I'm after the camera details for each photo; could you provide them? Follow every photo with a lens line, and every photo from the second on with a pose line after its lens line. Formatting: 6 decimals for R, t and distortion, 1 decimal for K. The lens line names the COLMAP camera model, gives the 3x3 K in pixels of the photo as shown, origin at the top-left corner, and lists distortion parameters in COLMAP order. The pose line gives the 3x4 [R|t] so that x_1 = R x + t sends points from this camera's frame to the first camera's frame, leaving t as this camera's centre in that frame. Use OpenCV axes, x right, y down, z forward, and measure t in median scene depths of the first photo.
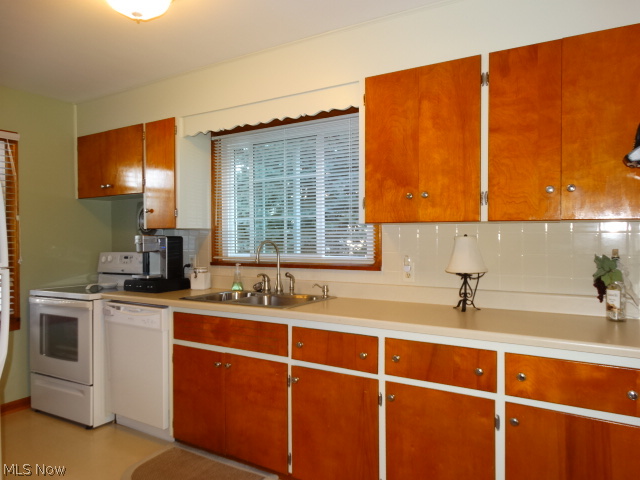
lens RADIAL K [[456.9, 0, 320.0], [0, 456.9, 240.0], [0, 0, 1]] dist [0.003113, 0.005740]
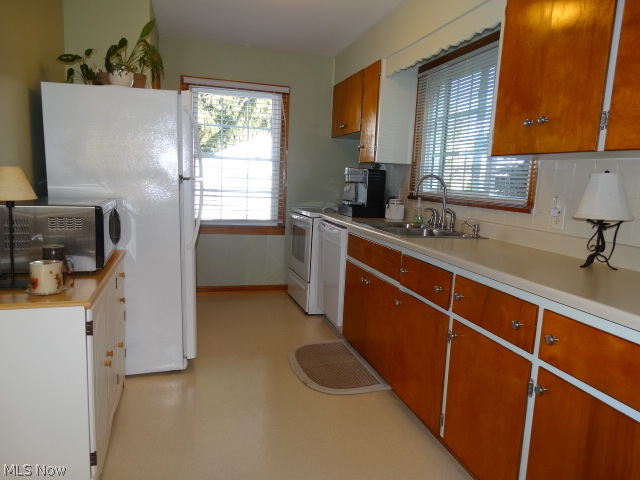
lens RADIAL K [[456.9, 0, 320.0], [0, 456.9, 240.0], [0, 0, 1]] dist [0.003113, 0.005740]
pose [[0.737127, 0.134709, -0.662191, 0.433161], [-0.059361, 0.989049, 0.135122, 0.024277], [0.673142, -0.060294, 0.737051, 0.086238]]
